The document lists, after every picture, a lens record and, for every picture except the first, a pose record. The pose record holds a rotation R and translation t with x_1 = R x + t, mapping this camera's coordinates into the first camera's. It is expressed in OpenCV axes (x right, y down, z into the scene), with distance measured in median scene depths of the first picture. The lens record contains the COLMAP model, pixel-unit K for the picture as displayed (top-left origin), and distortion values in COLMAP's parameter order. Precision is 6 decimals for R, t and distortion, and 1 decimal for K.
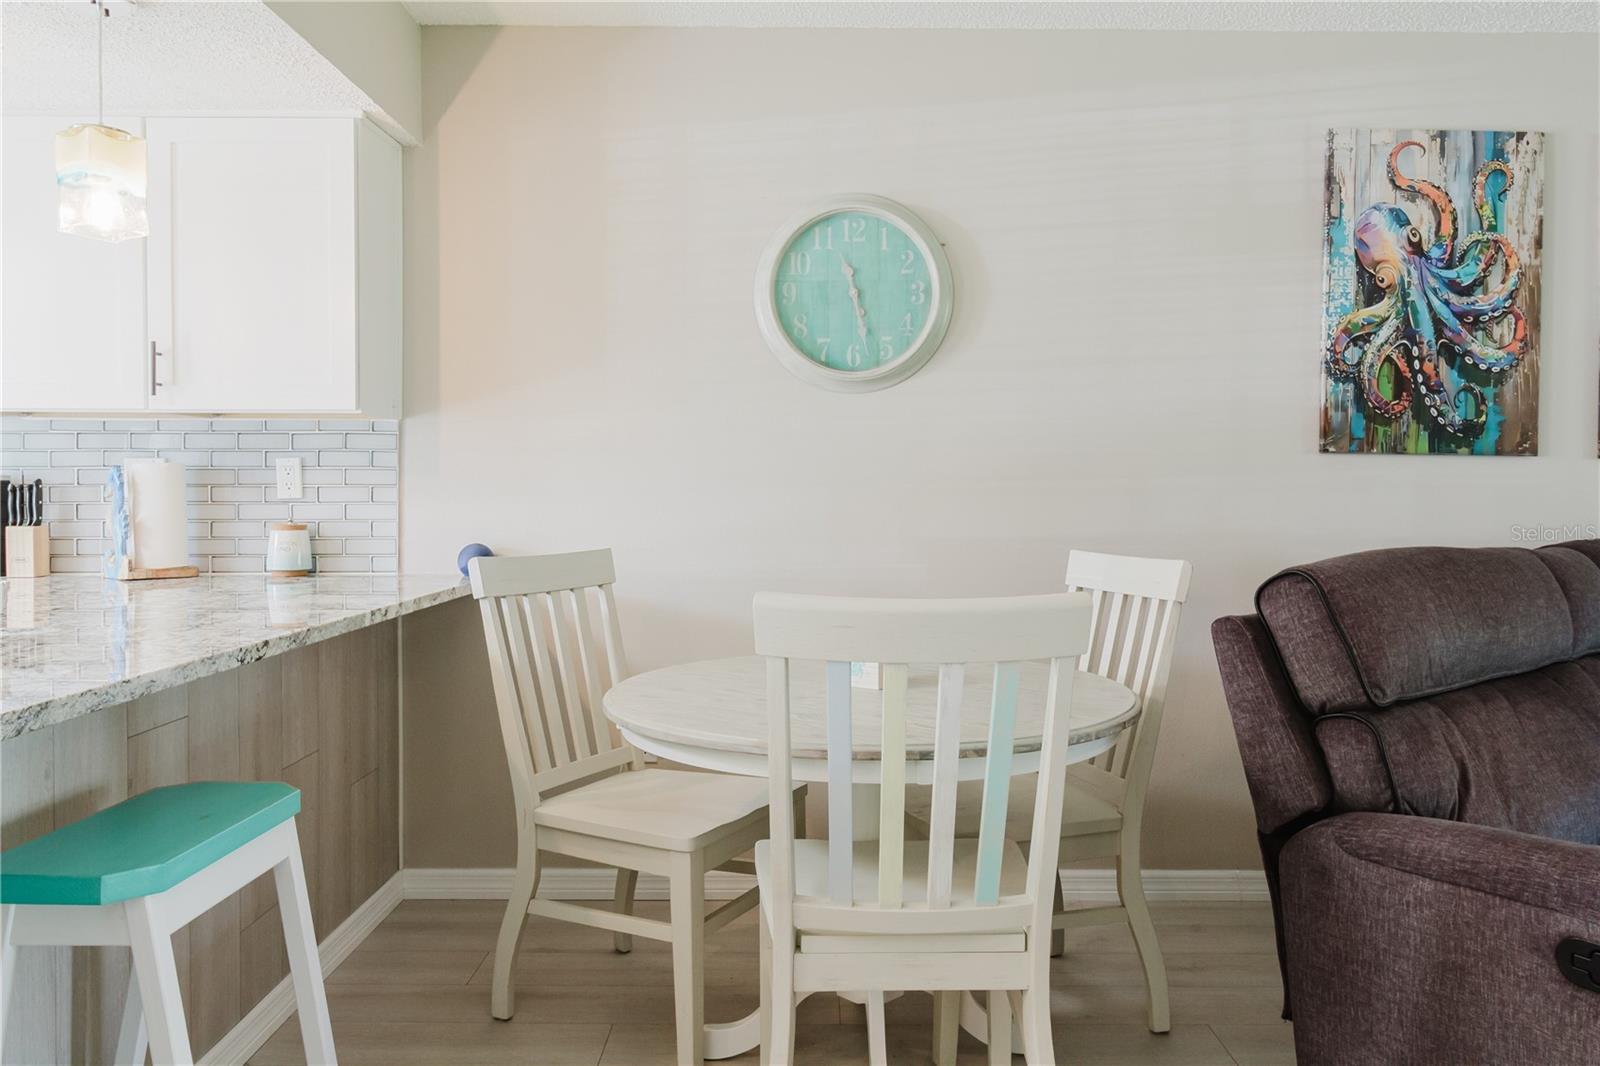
lens RADIAL K [[1173.1, 0, 824.4], [0, 1173.1, 505.5], [0, 0, 1]] dist [0.002740, 0.000212]
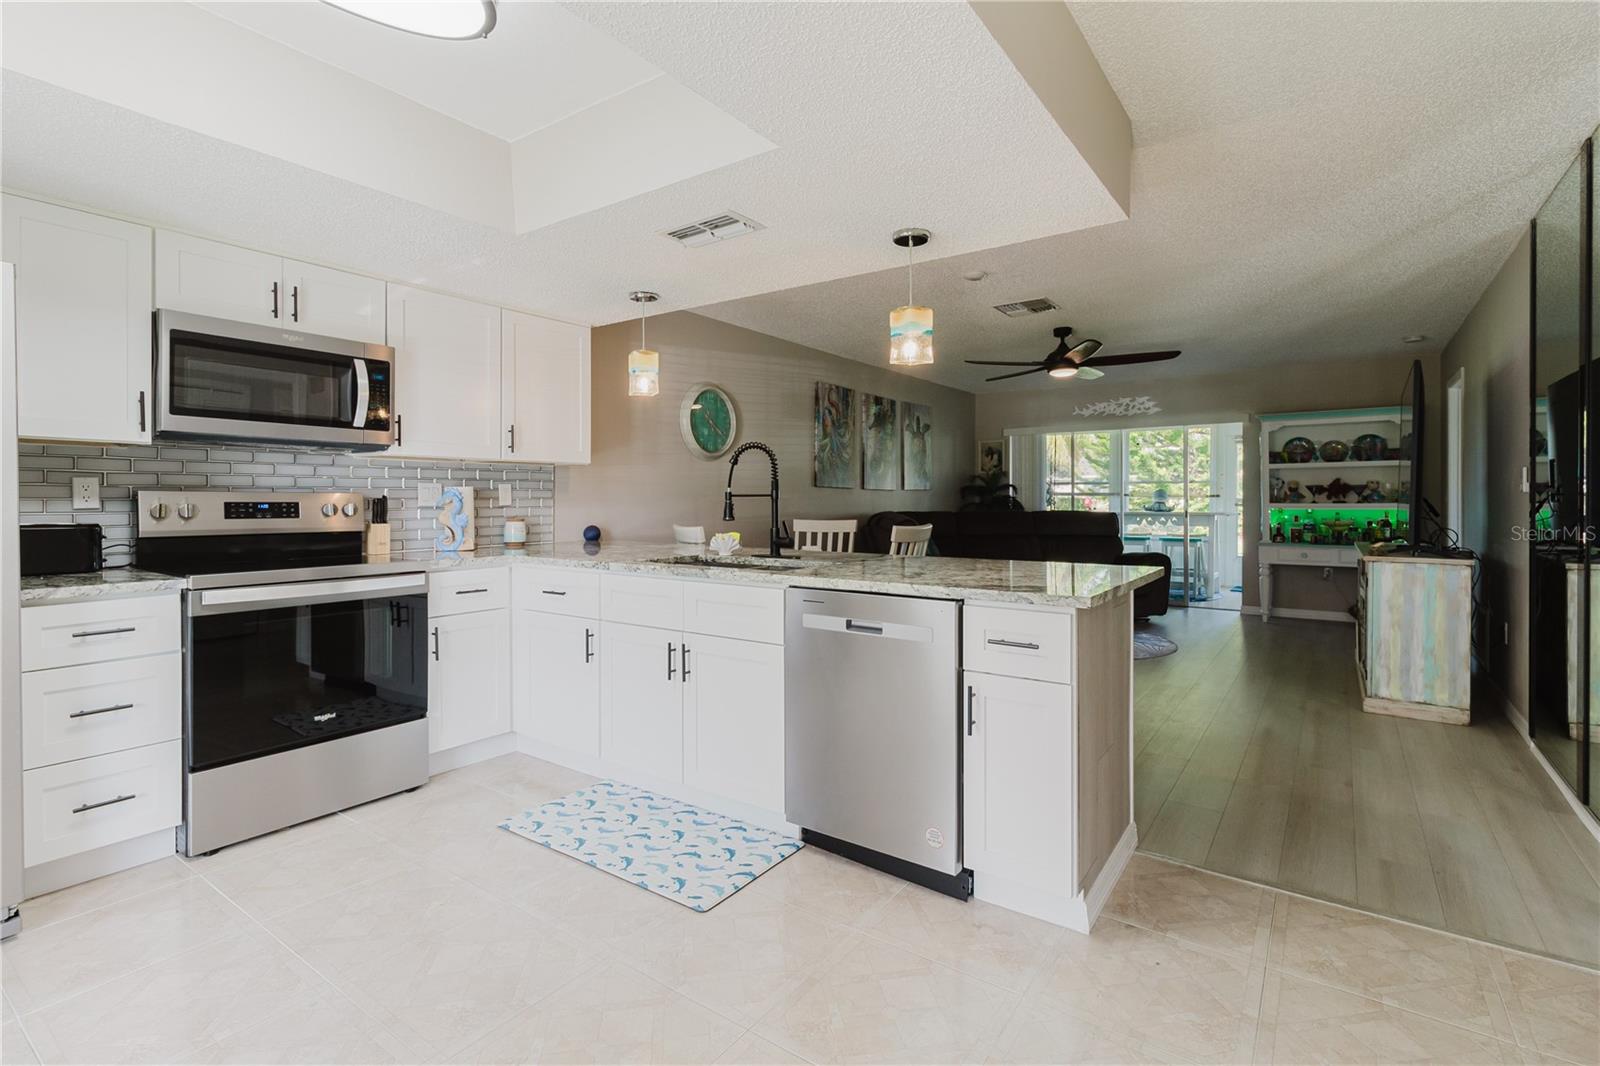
lens RADIAL K [[746.9, 0, 801.7], [0, 746.9, 504.8], [0, 0, 1]] dist [0.006280, 0.001158]
pose [[0.583535, -0.009759, 0.812029, -1.176739], [0.011991, 0.999922, 0.003400, -0.005312], [-0.811999, 0.007753, 0.583607, -0.100972]]
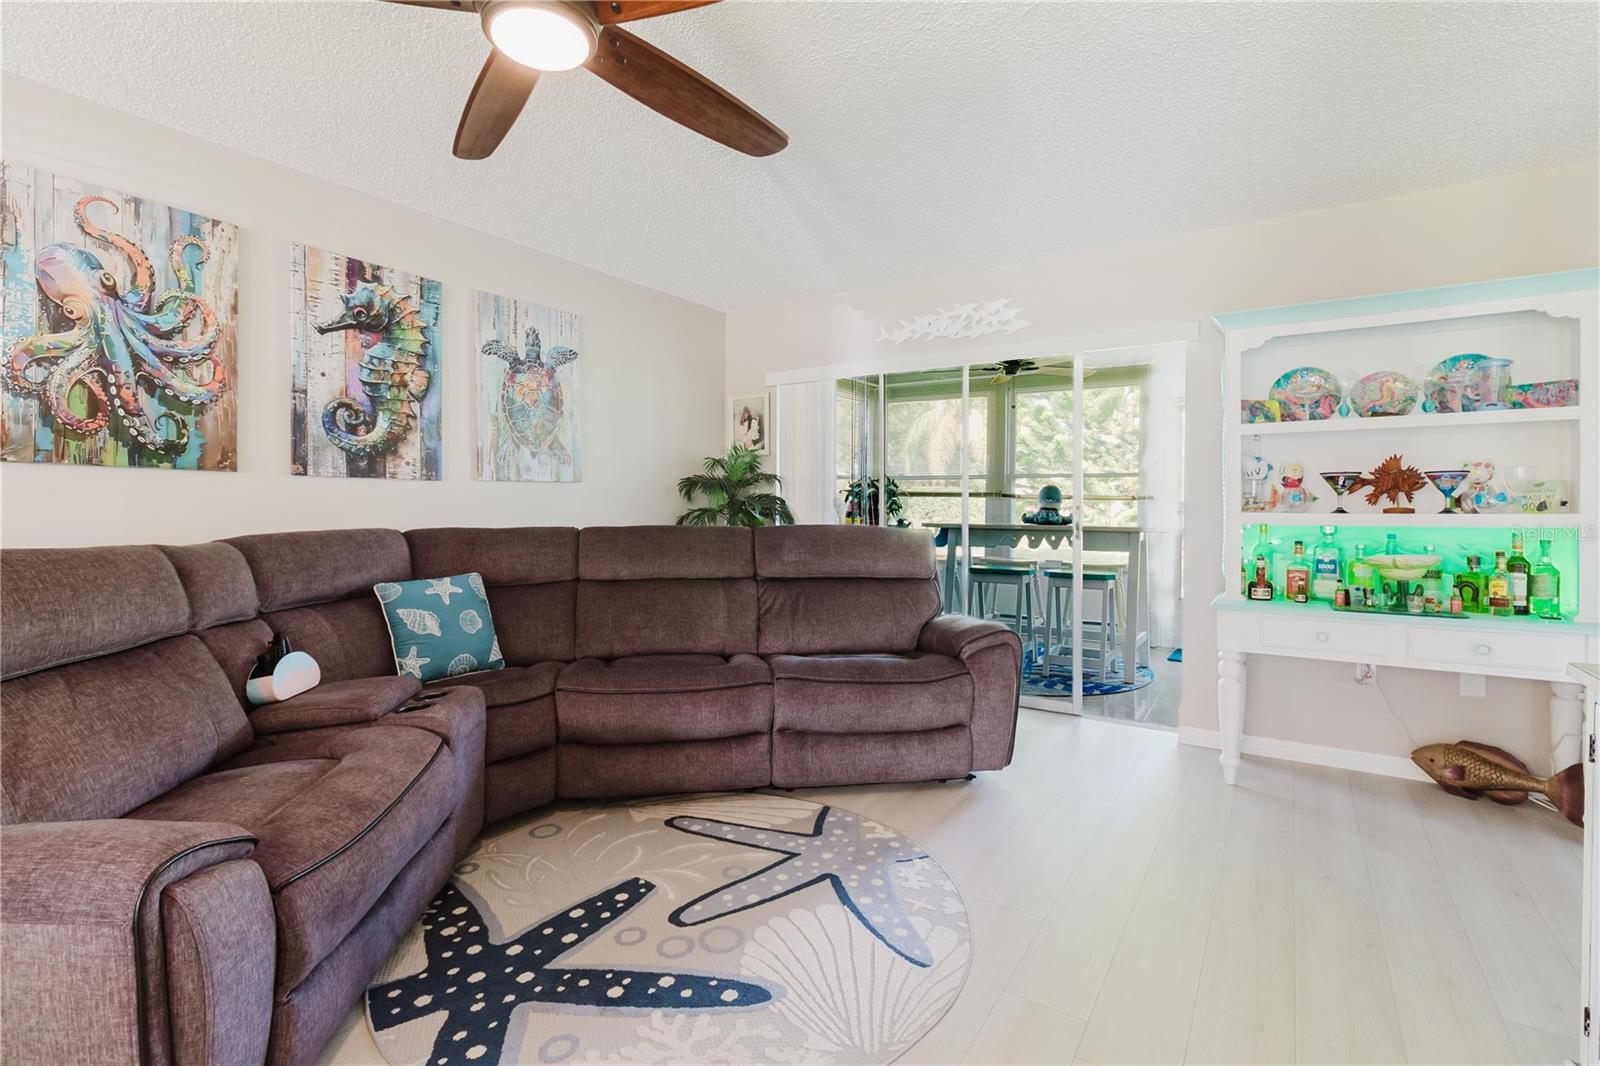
lens RADIAL K [[746.9, 0, 800.6], [0, 746.9, 513.4], [0, 0, 1]] dist [0.006280, 0.001158]
pose [[0.547952, -0.013381, 0.836403, 0.250165], [0.007717, 0.999910, 0.010941, 0.000578], [-0.836474, 0.000459, 0.548006, 0.010181]]
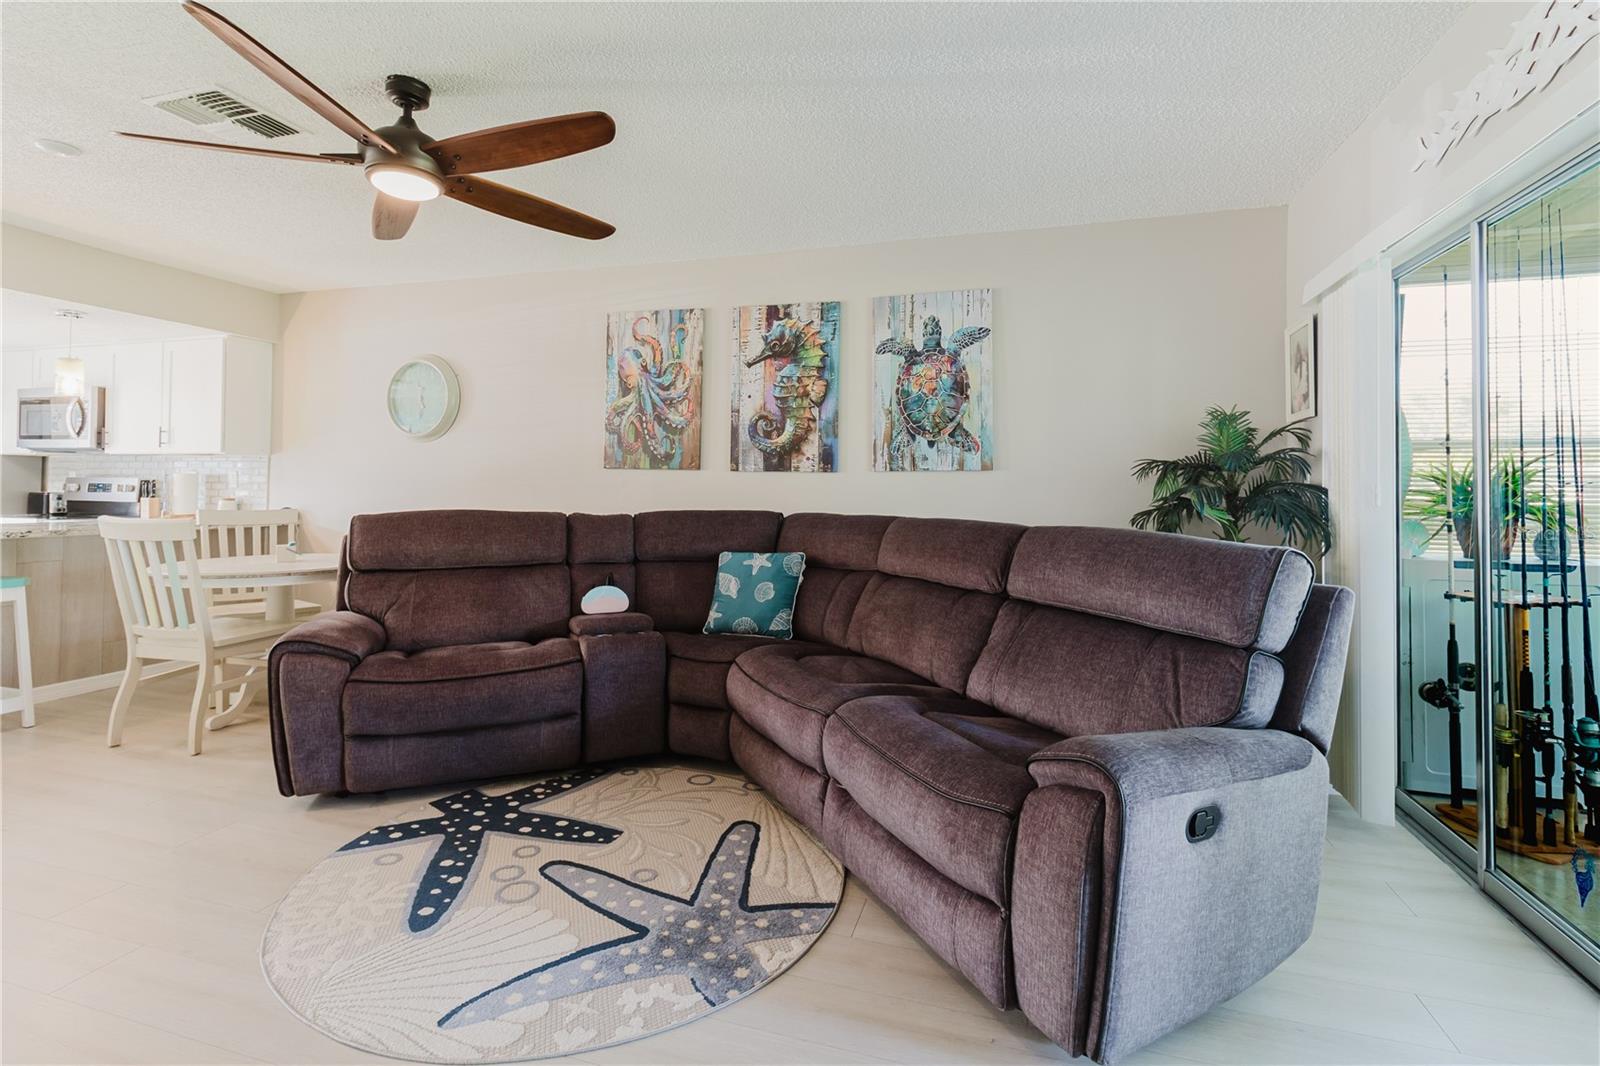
lens RADIAL K [[746.9, 0, 788.4], [0, 746.9, 478.0], [0, 0, 1]] dist [0.006280, 0.001158]
pose [[0.956733, 0.001389, -0.290965, 1.123646], [-0.010507, 0.999501, -0.029777, 0.008045], [0.290779, 0.031546, 0.956270, -0.167674]]
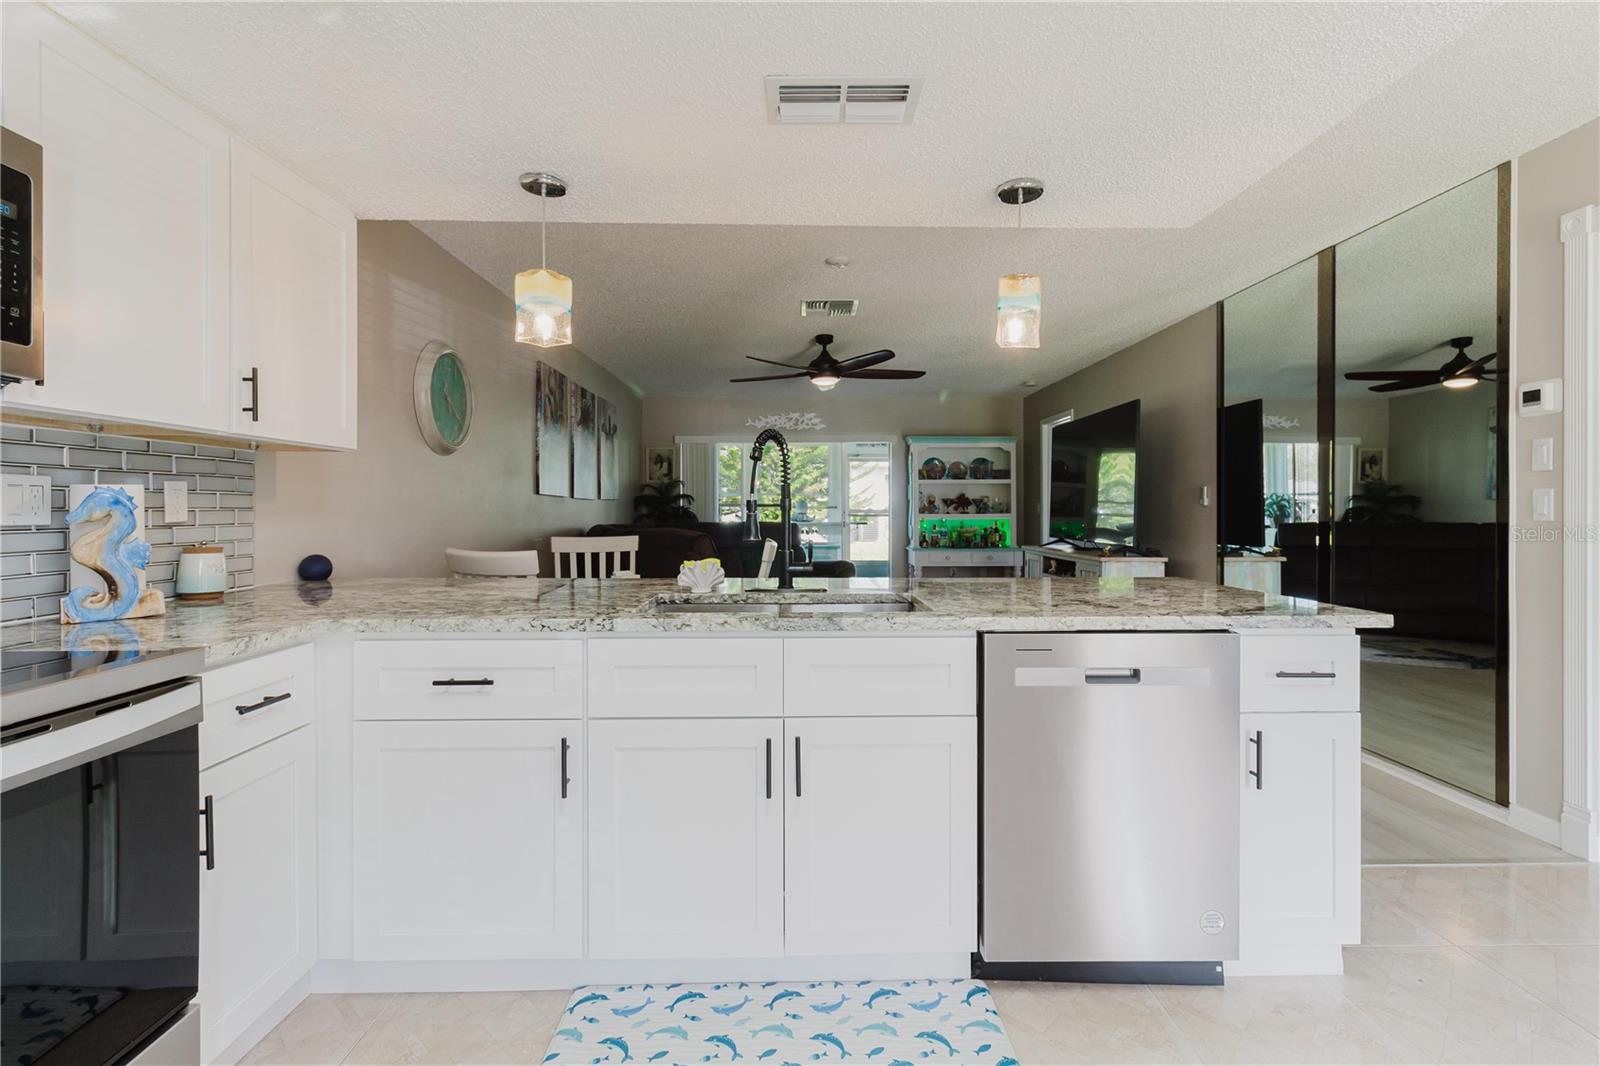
lens RADIAL K [[746.9, 0, 805.2], [0, 746.9, 511.3], [0, 0, 1]] dist [0.006280, 0.001158]
pose [[-0.018749, -0.005211, 0.999811, -1.113432], [0.011651, 0.999917, 0.005430, -0.012623], [-0.999756, 0.011751, -0.018687, 0.488271]]
